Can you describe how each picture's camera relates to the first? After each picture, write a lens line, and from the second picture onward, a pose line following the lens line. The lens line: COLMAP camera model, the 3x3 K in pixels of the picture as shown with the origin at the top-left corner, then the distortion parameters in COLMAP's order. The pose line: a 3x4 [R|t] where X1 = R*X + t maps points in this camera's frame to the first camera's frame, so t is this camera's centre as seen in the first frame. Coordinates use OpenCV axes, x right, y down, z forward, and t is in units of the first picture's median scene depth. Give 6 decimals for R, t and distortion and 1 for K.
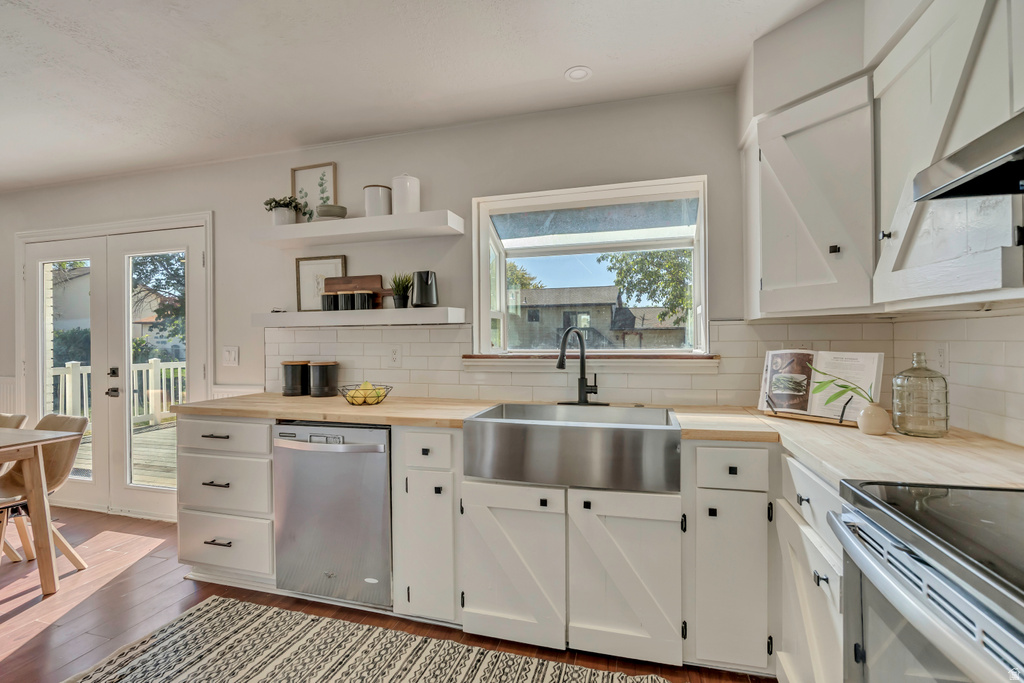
lens RADIAL K [[466.7, 0, 514.3], [0, 466.7, 342.3], [0, 0, 1]] dist [-0.014263, 0.000670]
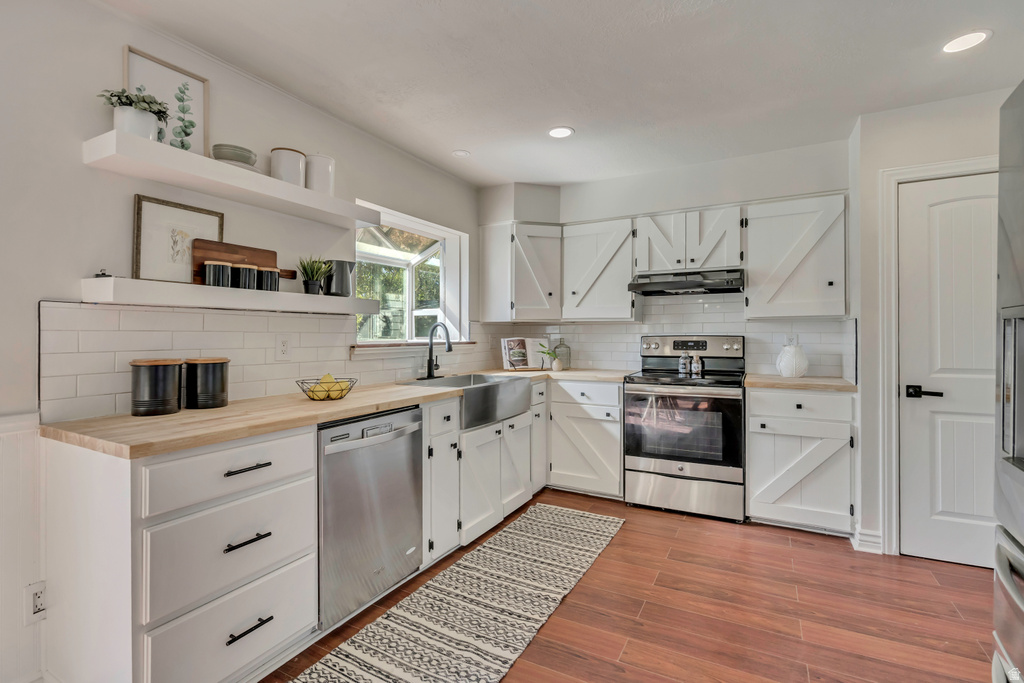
lens RADIAL K [[466.7, 0, 510.9], [0, 466.7, 331.4], [0, 0, 1]] dist [-0.014263, 0.000670]
pose [[0.231293, 0.014976, 0.972769, -1.227800], [0.005064, 0.999849, -0.016597, 0.019544], [-0.972871, 0.008765, 0.231183, 0.481929]]
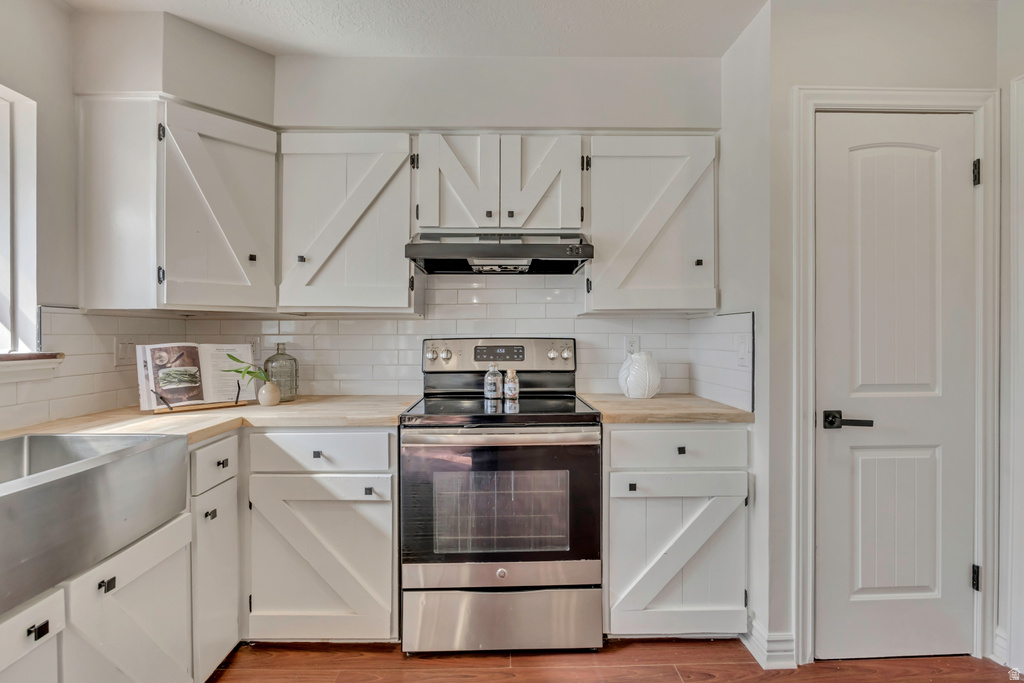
lens RADIAL K [[466.7, 0, 511.4], [0, 466.7, 339.2], [0, 0, 1]] dist [-0.014263, 0.000670]
pose [[-0.277195, 0.003572, 0.960807, -0.487538], [0.010041, 0.999949, -0.000821, 0.013752], [-0.960761, 0.009420, -0.277217, 0.511959]]
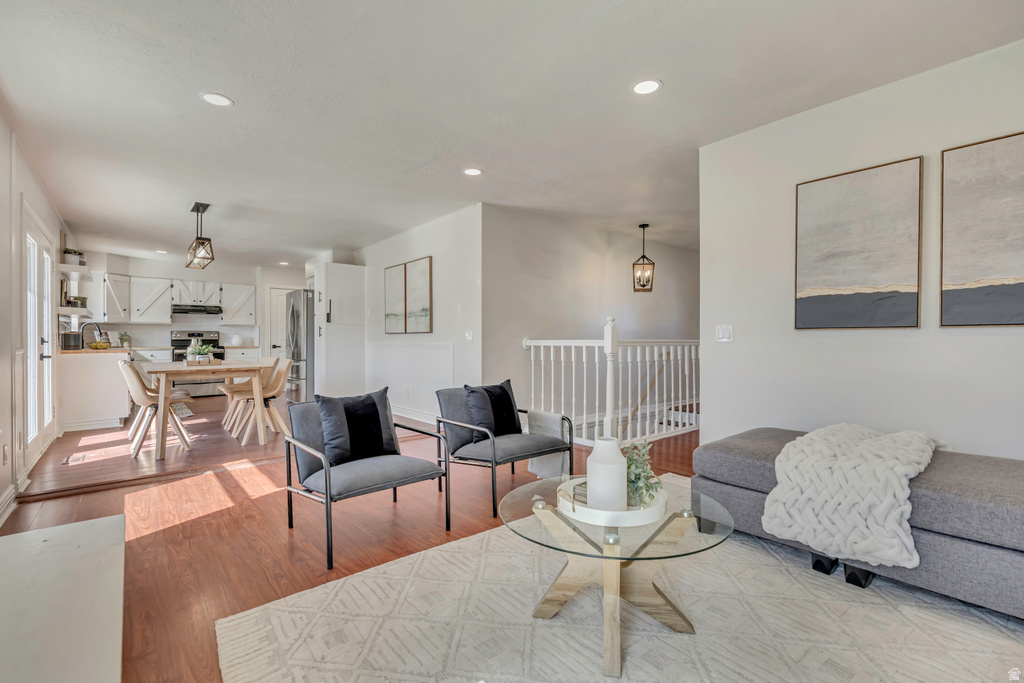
lens RADIAL K [[466.7, 0, 505.4], [0, 466.7, 344.1], [0, 0, 1]] dist [-0.014263, 0.000670]
pose [[-0.816486, 0.006298, 0.577330, -3.947049], [0.012379, 0.999902, 0.006599, 0.129213], [-0.577232, 0.012535, -0.816484, 1.966377]]
